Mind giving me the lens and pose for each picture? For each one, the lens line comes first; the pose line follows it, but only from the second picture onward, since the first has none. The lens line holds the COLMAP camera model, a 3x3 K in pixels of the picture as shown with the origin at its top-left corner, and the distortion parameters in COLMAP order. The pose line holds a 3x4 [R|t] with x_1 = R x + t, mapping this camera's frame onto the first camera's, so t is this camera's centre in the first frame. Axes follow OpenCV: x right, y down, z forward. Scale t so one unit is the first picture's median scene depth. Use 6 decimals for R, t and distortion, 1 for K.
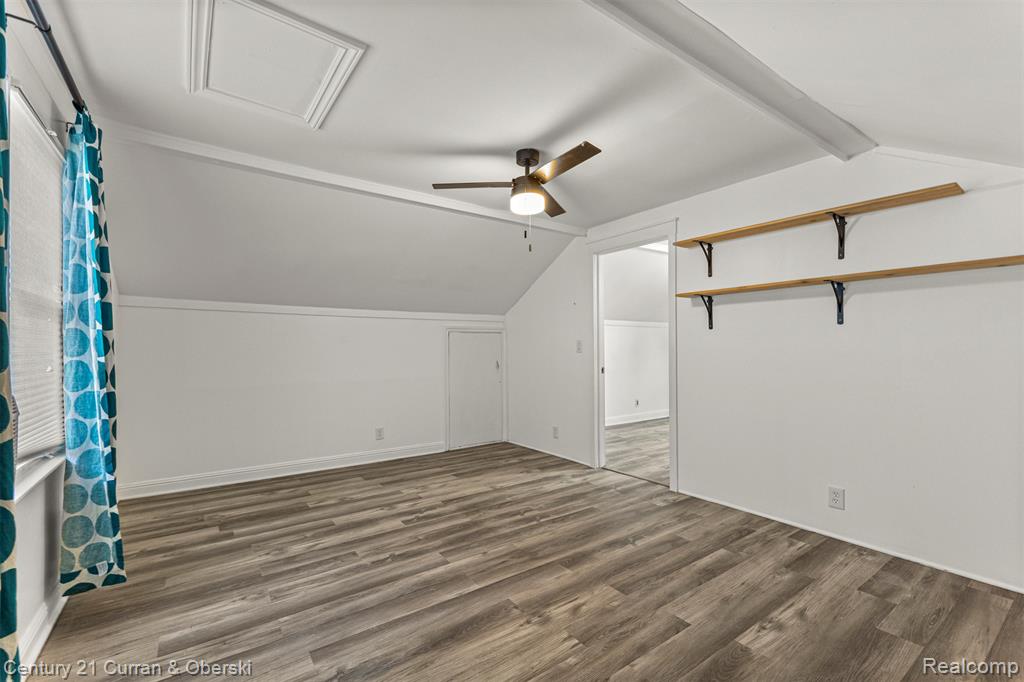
lens RADIAL K [[446.2, 0, 511.5], [0, 446.2, 343.0], [0, 0, 1]] dist [0.000876, -0.001692]
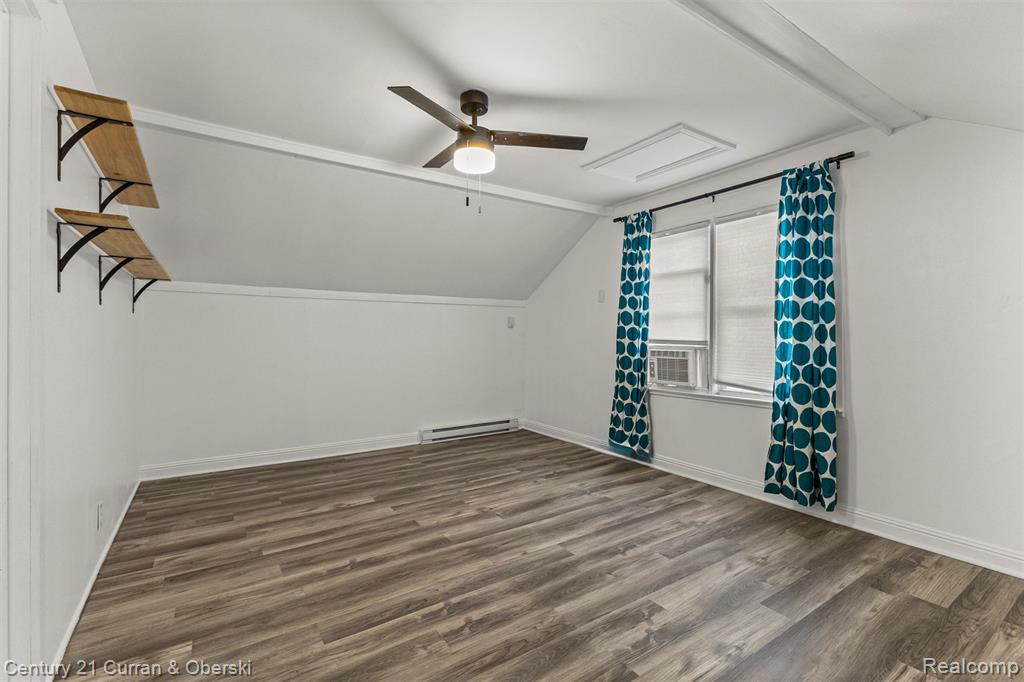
lens RADIAL K [[446.2, 0, 510.1], [0, 446.2, 338.7], [0, 0, 1]] dist [0.000876, -0.001692]
pose [[-0.999453, 0.002554, 0.032963, -0.061301], [0.002307, 0.999969, -0.007534, 0.029878], [-0.032982, -0.007453, -0.999428, 1.927846]]
